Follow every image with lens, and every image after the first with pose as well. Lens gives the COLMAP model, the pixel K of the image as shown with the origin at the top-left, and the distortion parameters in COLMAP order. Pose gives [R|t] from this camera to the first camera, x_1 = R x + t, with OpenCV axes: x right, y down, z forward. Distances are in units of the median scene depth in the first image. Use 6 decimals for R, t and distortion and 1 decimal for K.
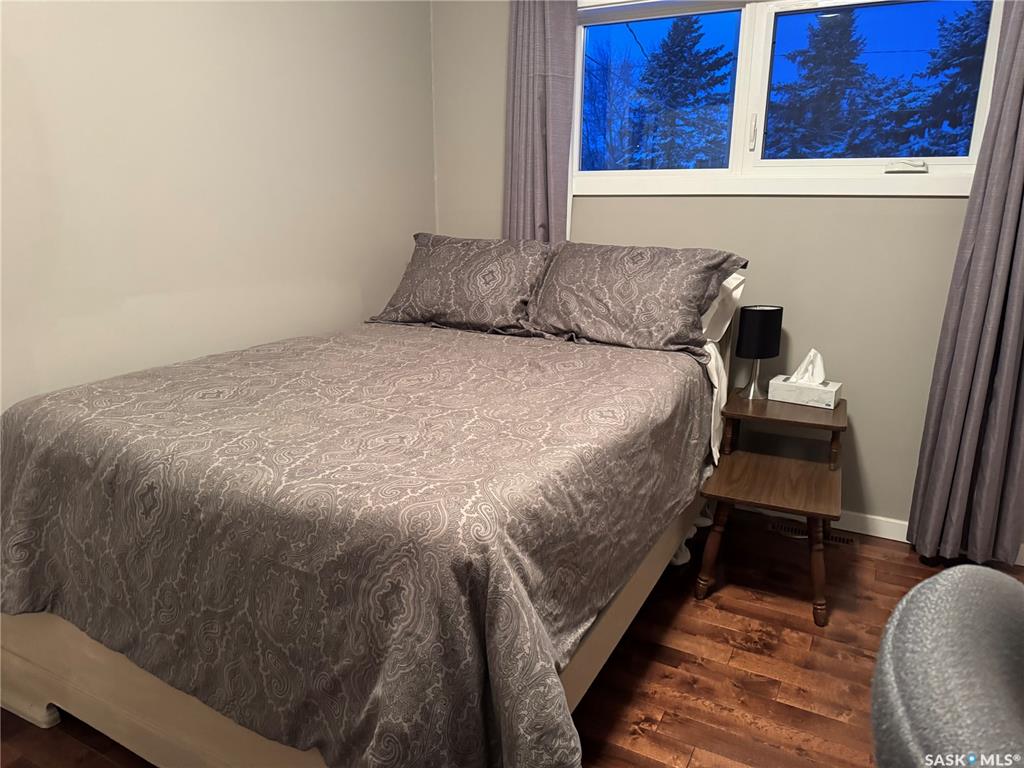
lens RADIAL K [[714.1, 0, 511.4], [0, 714.1, 383.6], [0, 0, 1]] dist [0.066477, -0.082241]
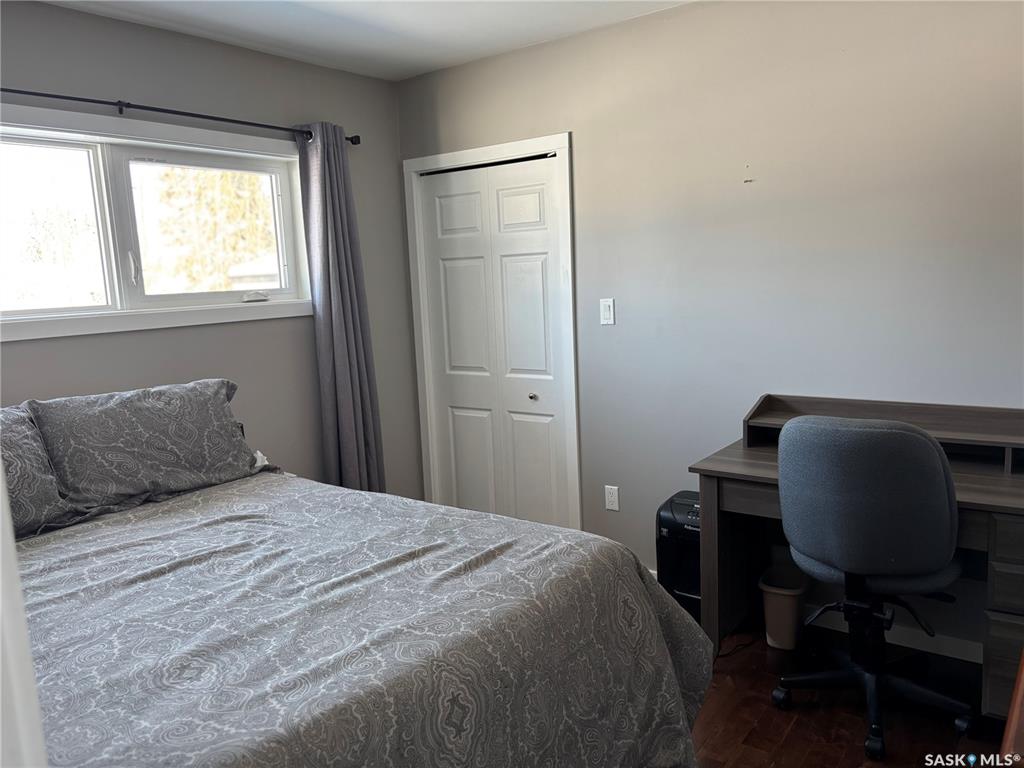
lens RADIAL K [[775.2, 0, 508.5], [0, 775.2, 409.1], [0, 0, 1]] dist [0.050329, -0.064002]
pose [[0.149025, -0.182733, 0.971803, -0.785191], [0.296527, 0.945806, 0.132373, -0.170111], [-0.943326, 0.268438, 0.195134, 0.391129]]
